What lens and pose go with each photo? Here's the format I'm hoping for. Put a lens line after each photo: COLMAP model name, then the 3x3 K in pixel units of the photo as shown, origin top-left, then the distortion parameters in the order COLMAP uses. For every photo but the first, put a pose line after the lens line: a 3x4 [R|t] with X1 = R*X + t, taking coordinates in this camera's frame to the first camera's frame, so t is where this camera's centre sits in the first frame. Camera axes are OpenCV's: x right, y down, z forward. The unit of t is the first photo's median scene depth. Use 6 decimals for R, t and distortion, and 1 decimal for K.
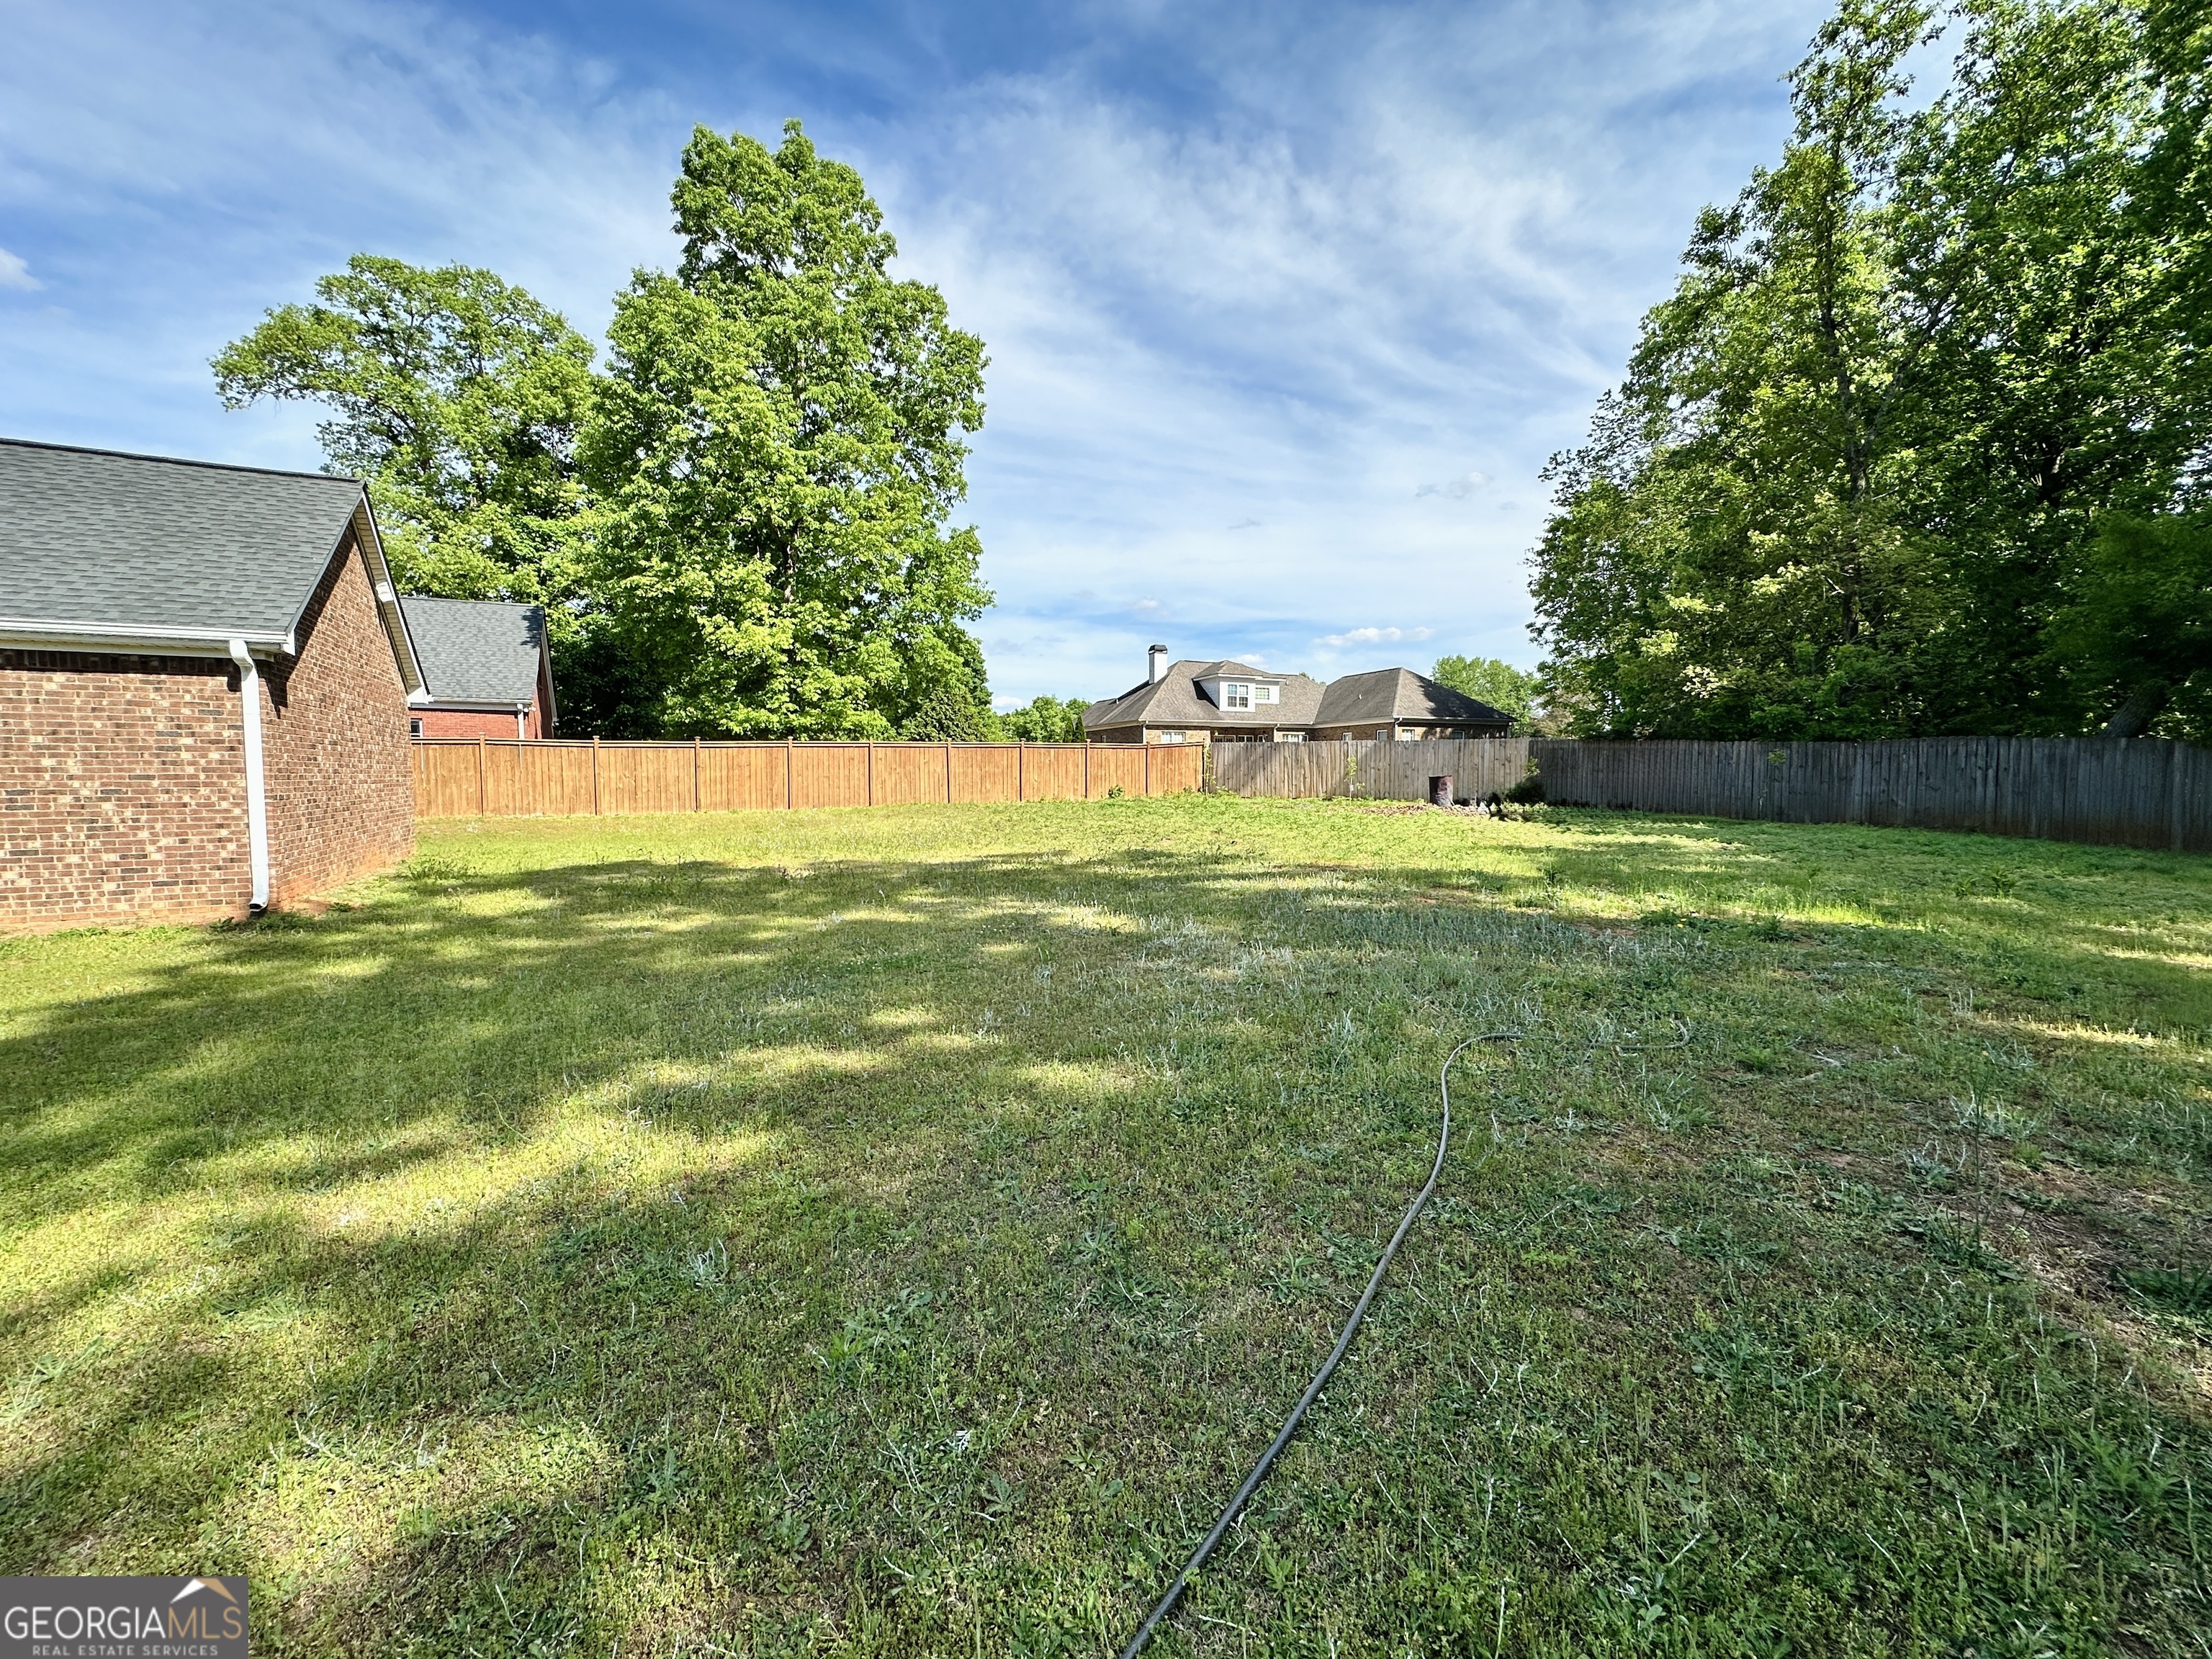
lens RADIAL K [[900.4, 0, 1113.7], [0, 900.4, 833.7], [0, 0, 1]] dist [0.003538, -0.000559]
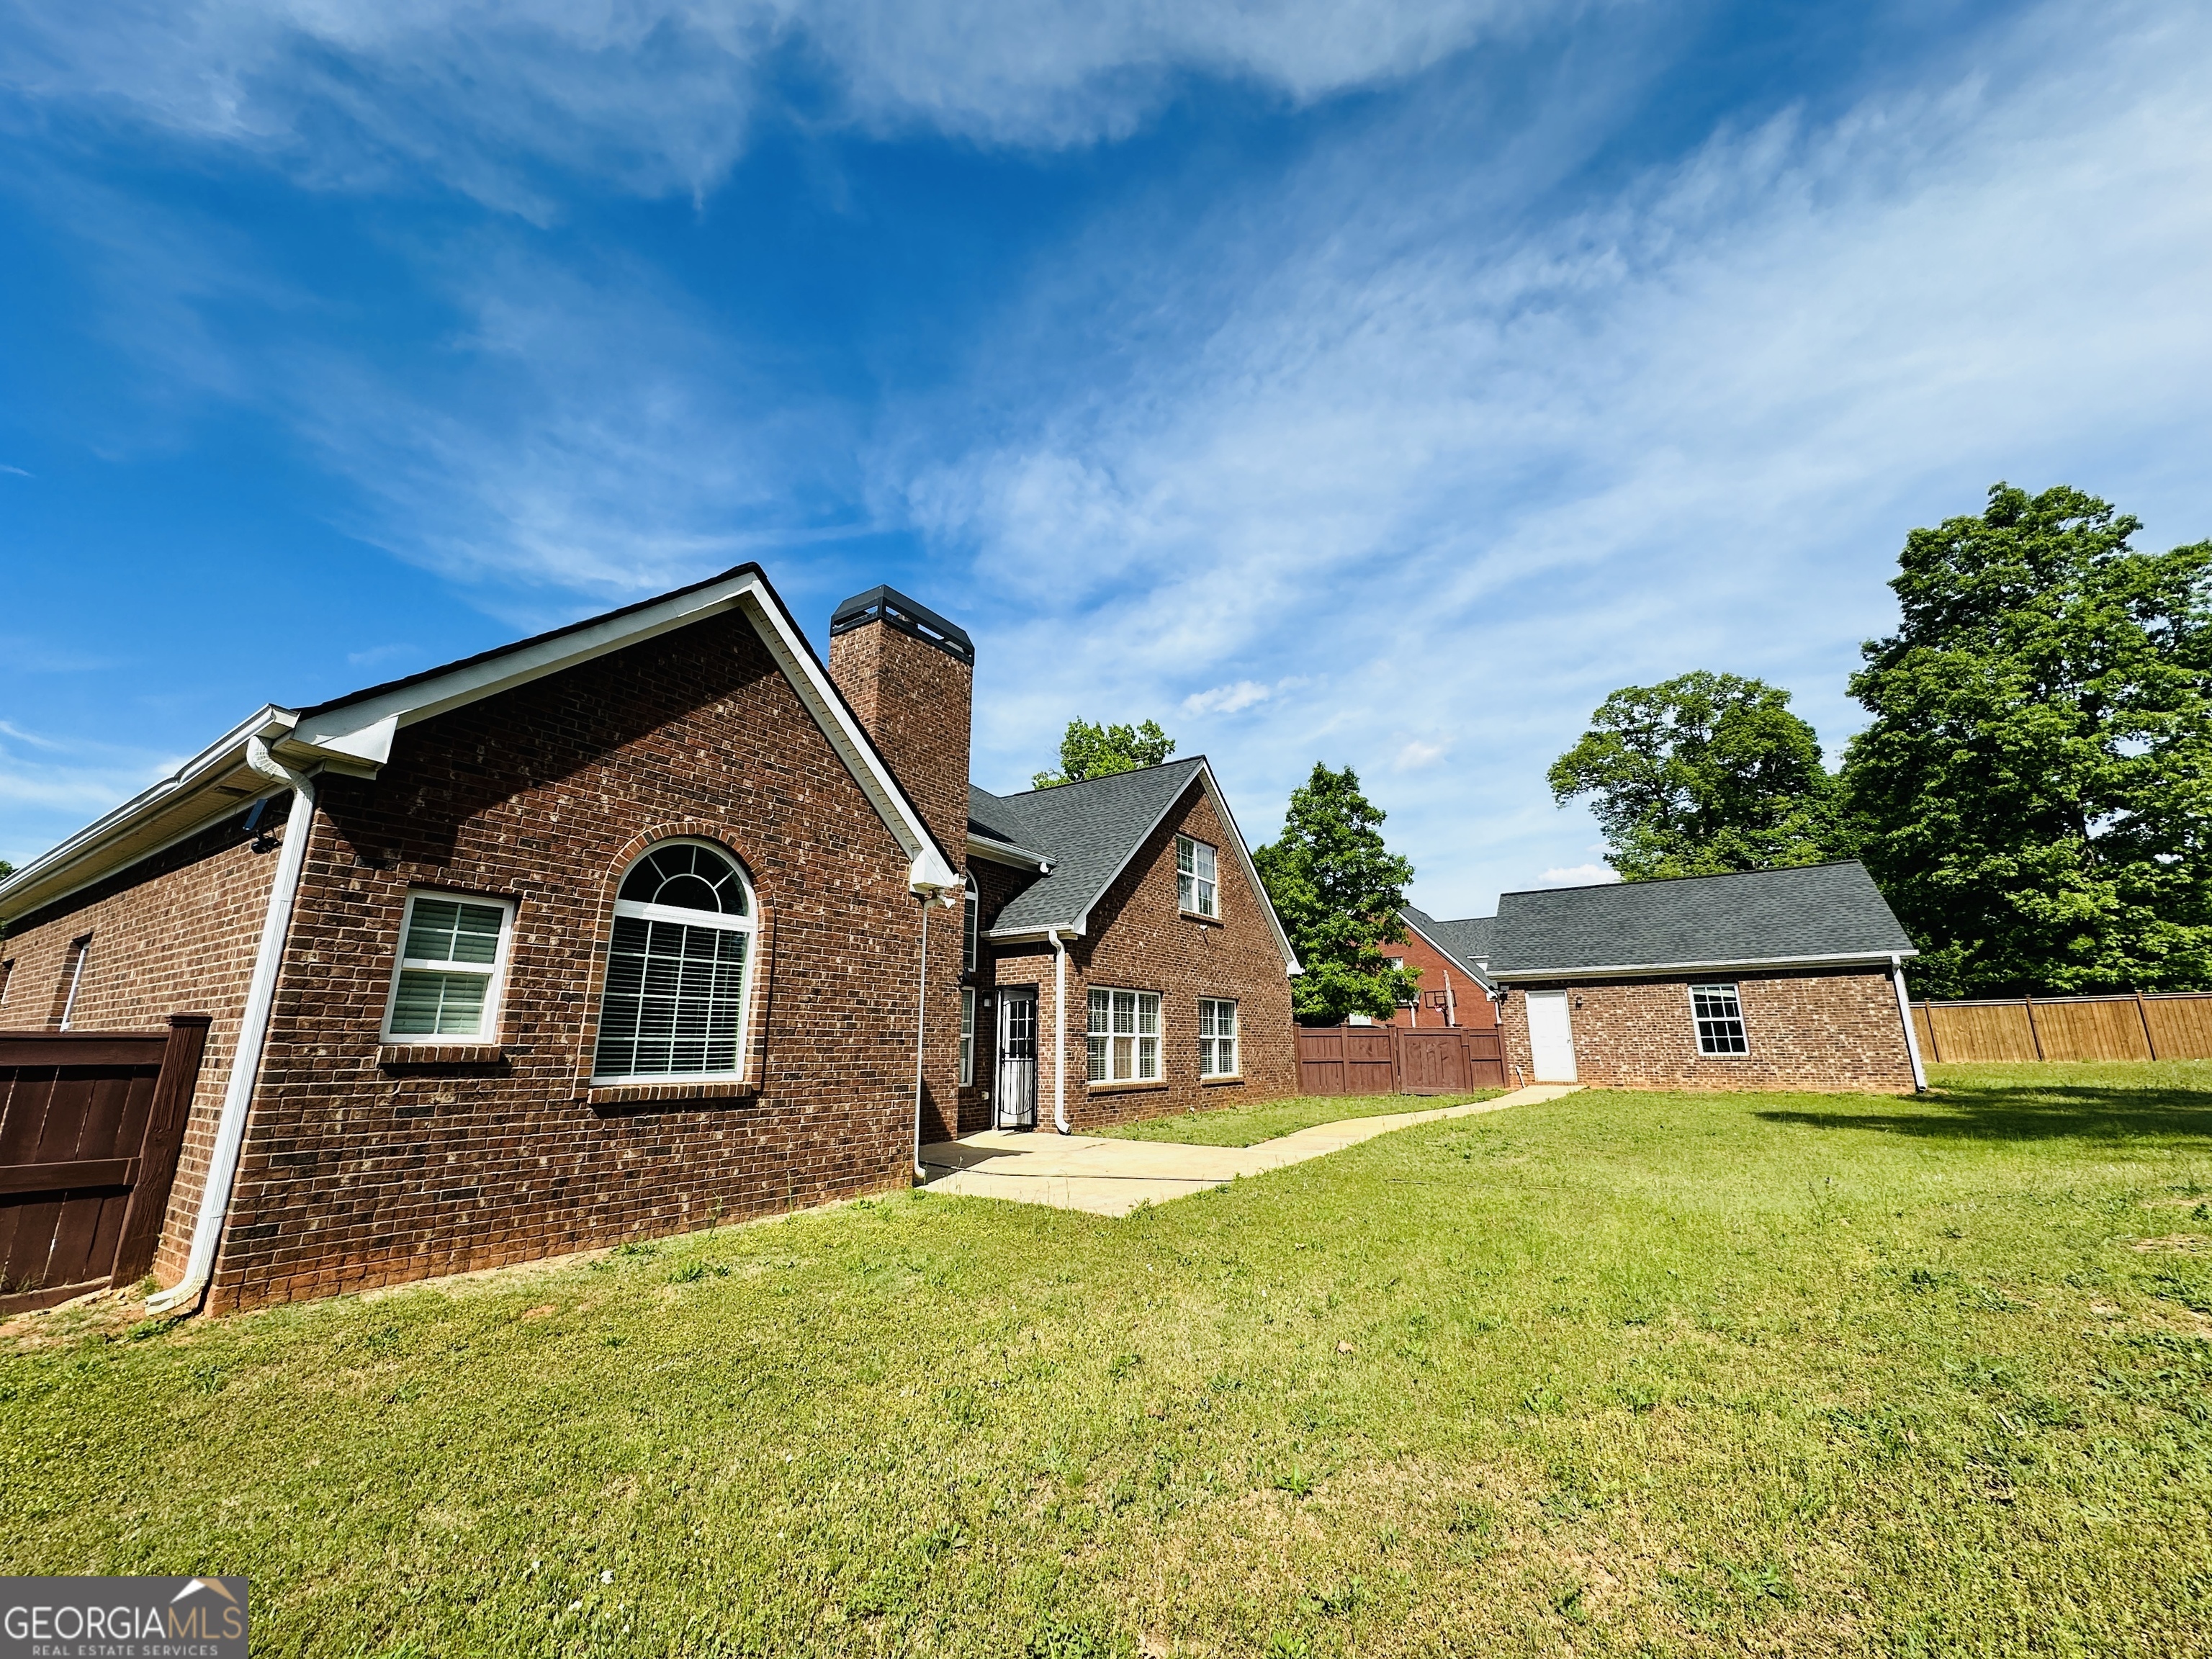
lens RADIAL K [[900.4, 0, 1088.9], [0, 900.4, 828.4], [0, 0, 1]] dist [0.003538, -0.000559]
pose [[0.480543, -0.210931, -0.851227, -0.002970], [-0.051130, 0.962254, -0.267308, 0.041038], [0.875480, 0.171976, 0.451619, -0.426032]]
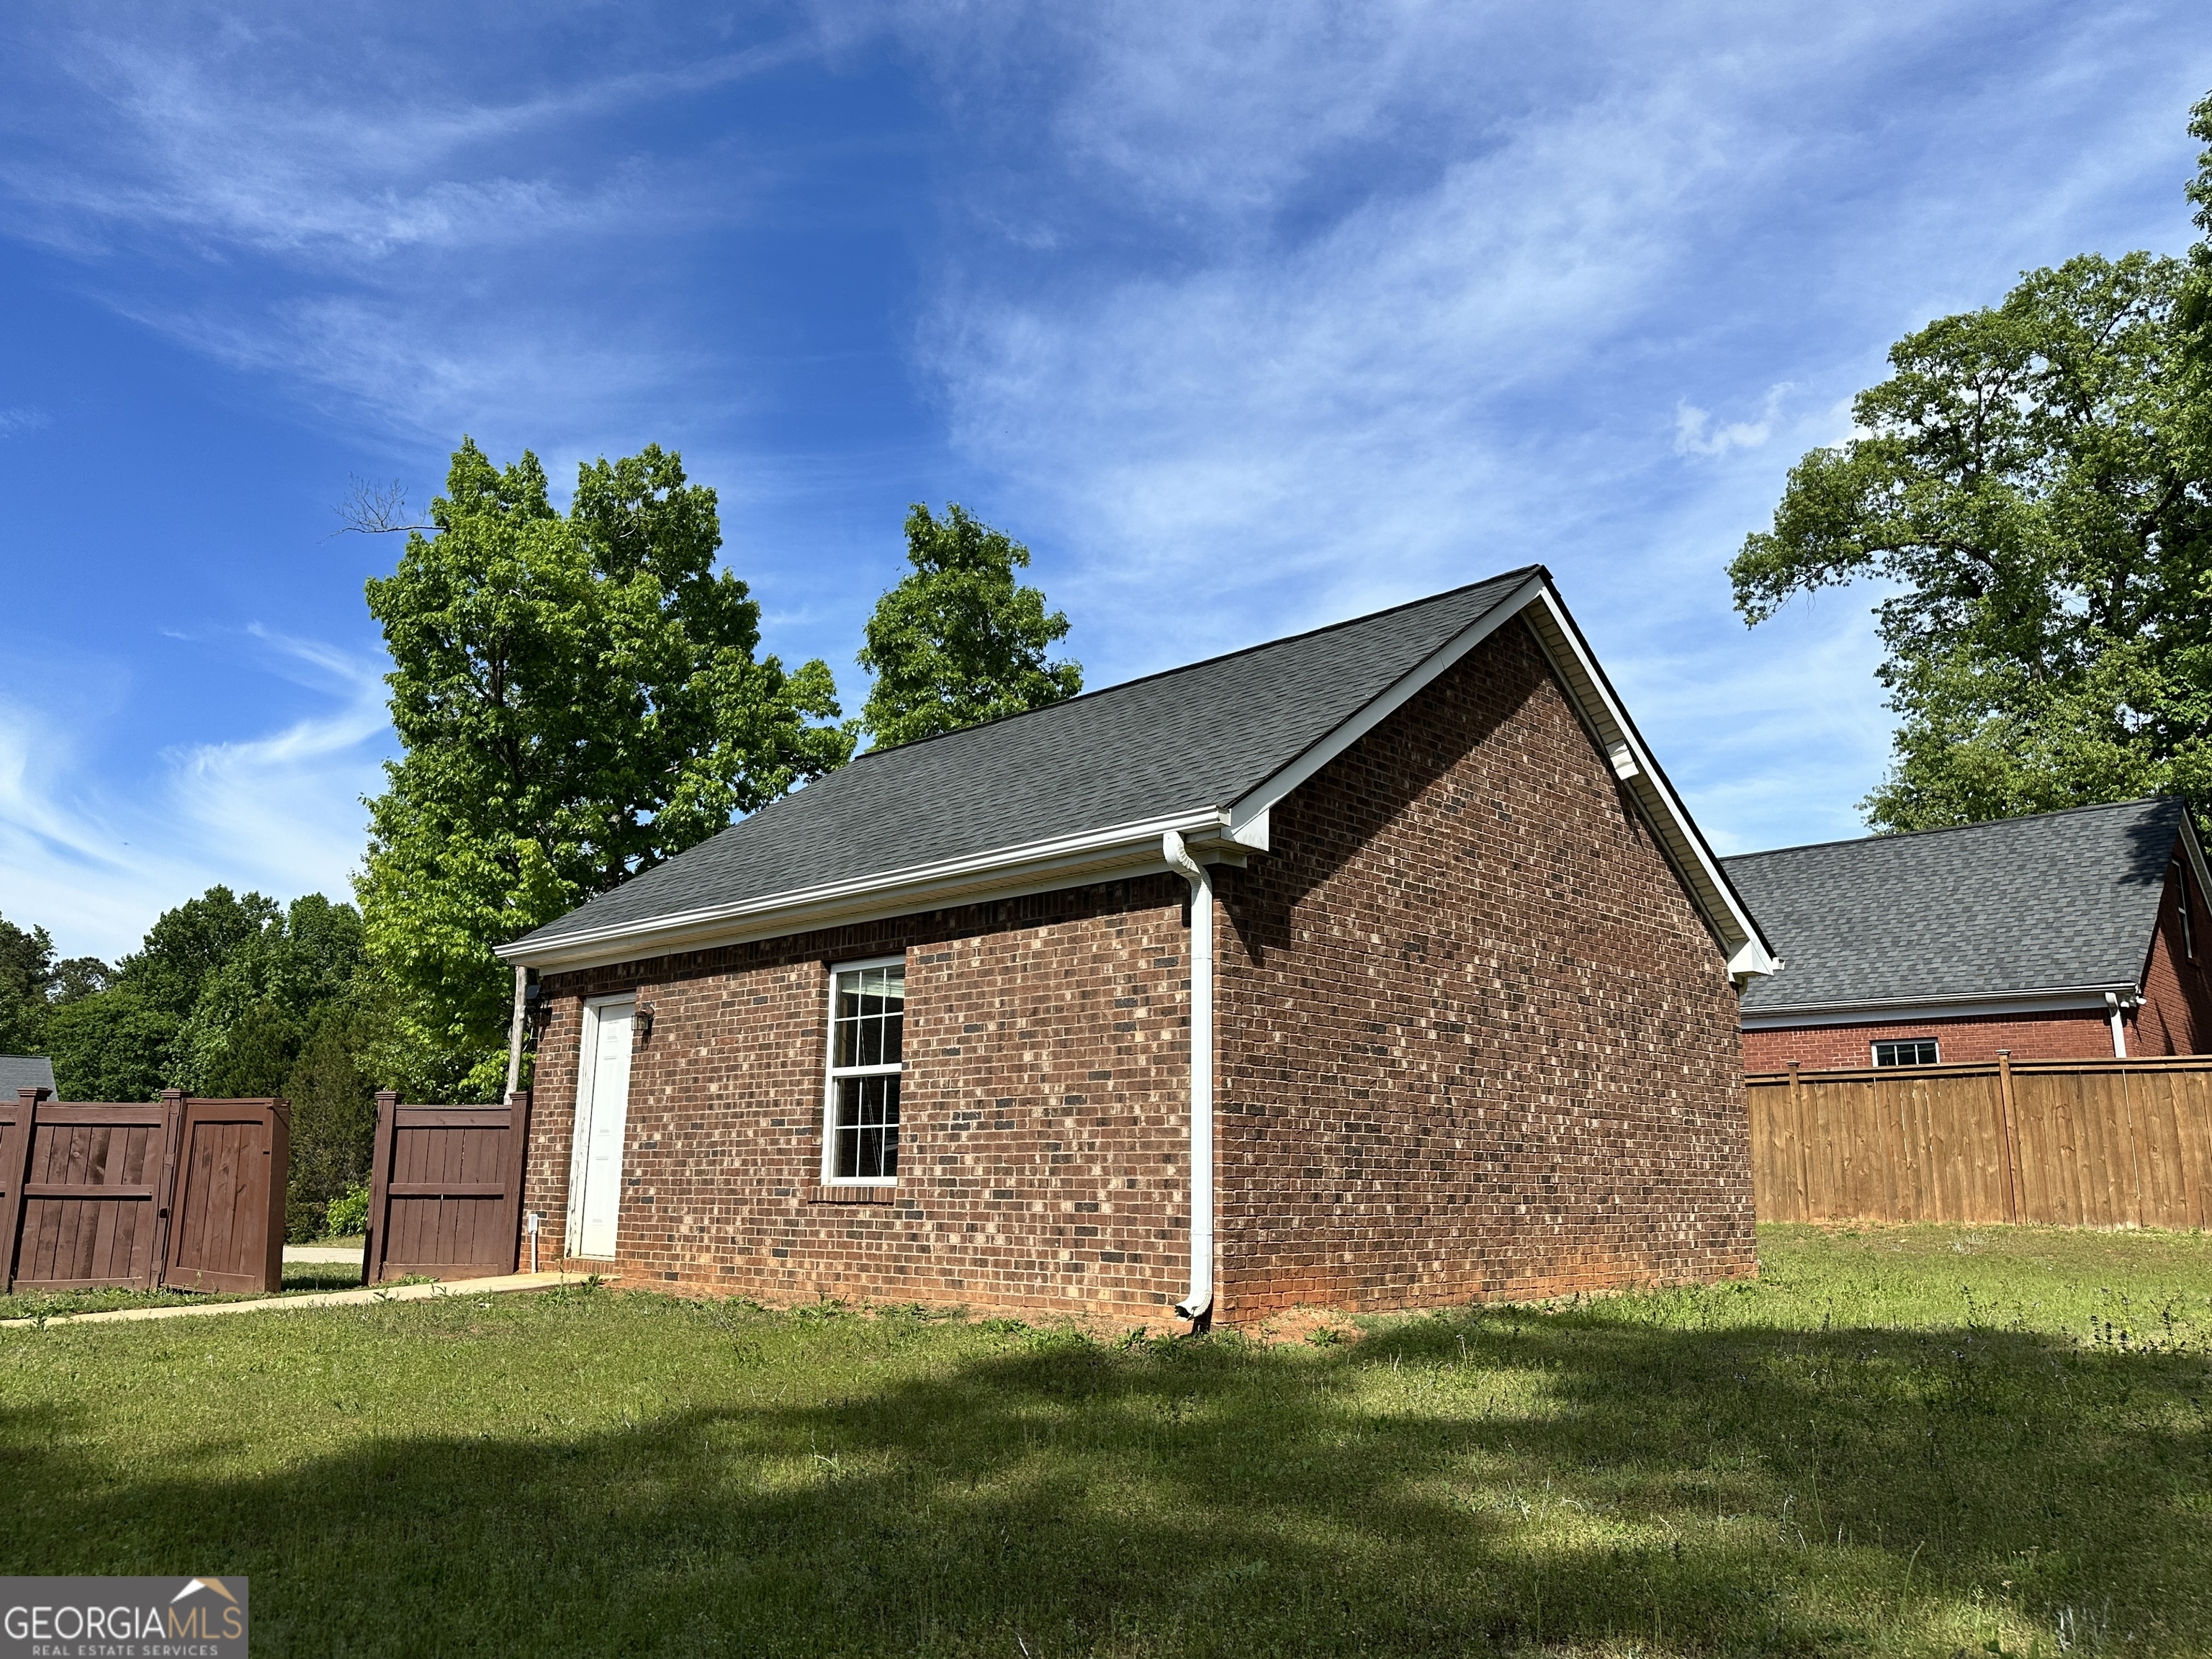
lens RADIAL K [[1623.5, 0, 1117.2], [0, 1623.5, 811.1], [0, 0, 1]] dist [0.034778, -0.008405]
pose [[0.317620, -0.208755, -0.924953, -0.000410], [-0.070175, 0.967615, -0.242481, 0.007995], [0.945618, 0.141926, 0.292685, 0.167164]]
